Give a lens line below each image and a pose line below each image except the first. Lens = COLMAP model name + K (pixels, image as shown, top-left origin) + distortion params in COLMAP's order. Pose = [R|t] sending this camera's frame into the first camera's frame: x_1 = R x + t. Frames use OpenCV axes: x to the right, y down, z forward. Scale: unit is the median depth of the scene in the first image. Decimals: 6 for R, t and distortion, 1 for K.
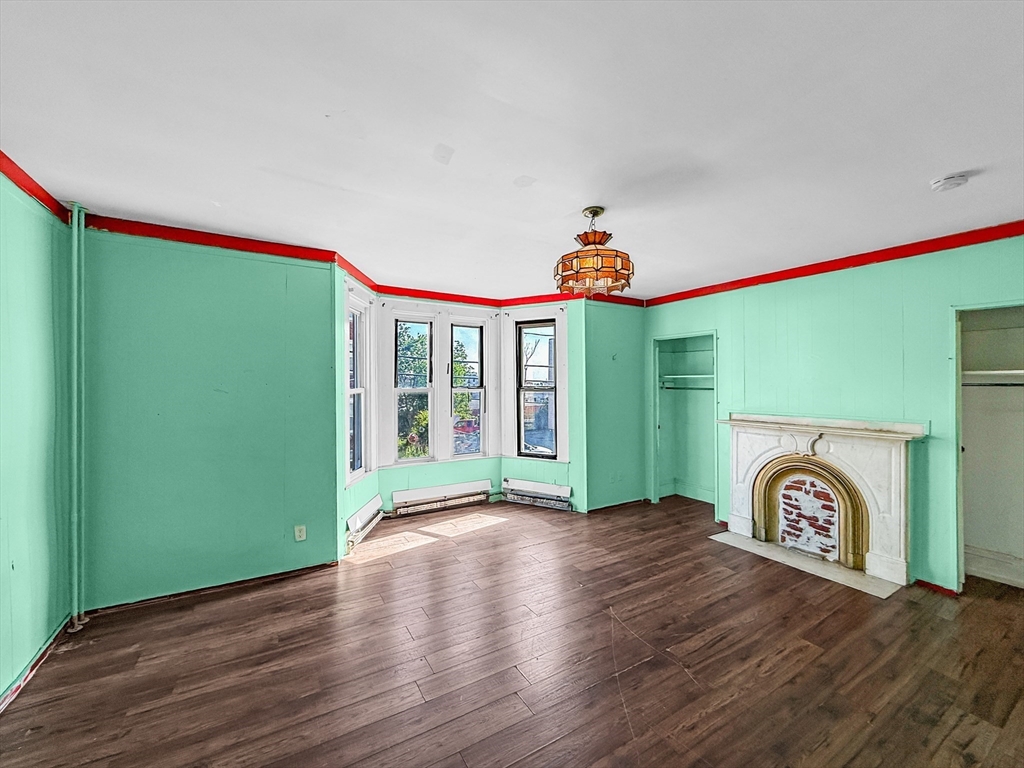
lens RADIAL K [[407.3, 0, 512.0], [0, 407.3, 384.0], [0, 0, 1]] dist [-0.000858, -0.000005]
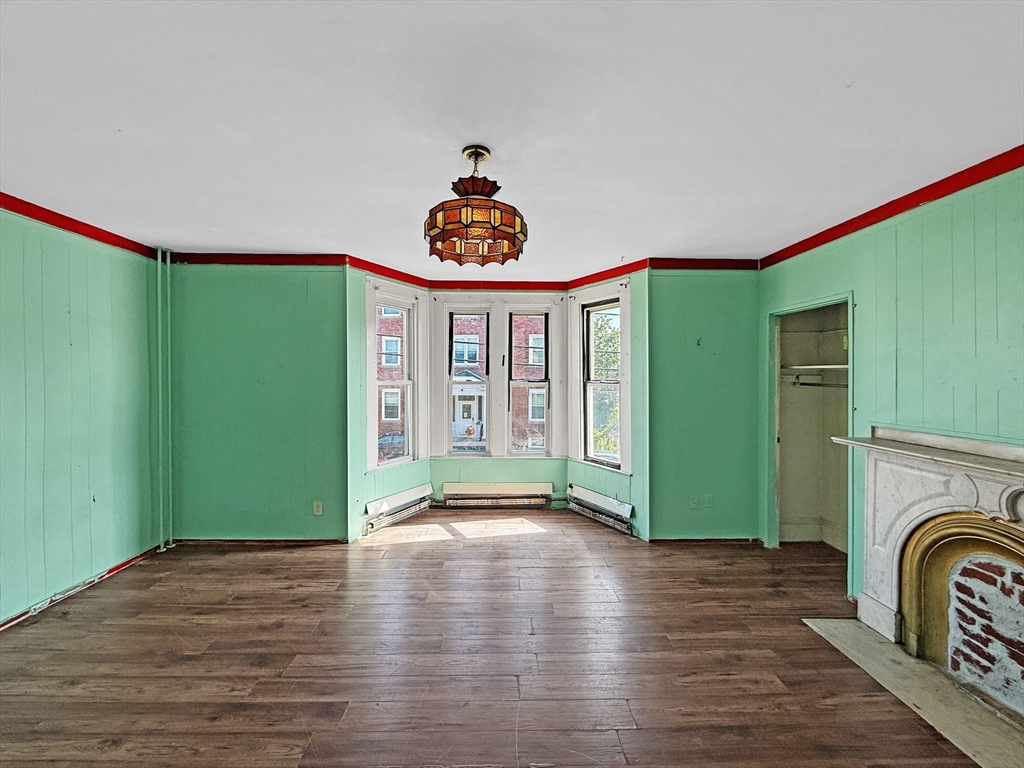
lens RADIAL K [[406.2, 0, 513.7], [0, 406.2, 377.8], [0, 0, 1]] dist [0.000512, 0.000113]
pose [[0.870333, 0.006516, -0.492421, 0.393553], [-0.003547, 0.999969, 0.006963, -0.004854], [0.492452, -0.004314, 0.870329, 0.222769]]
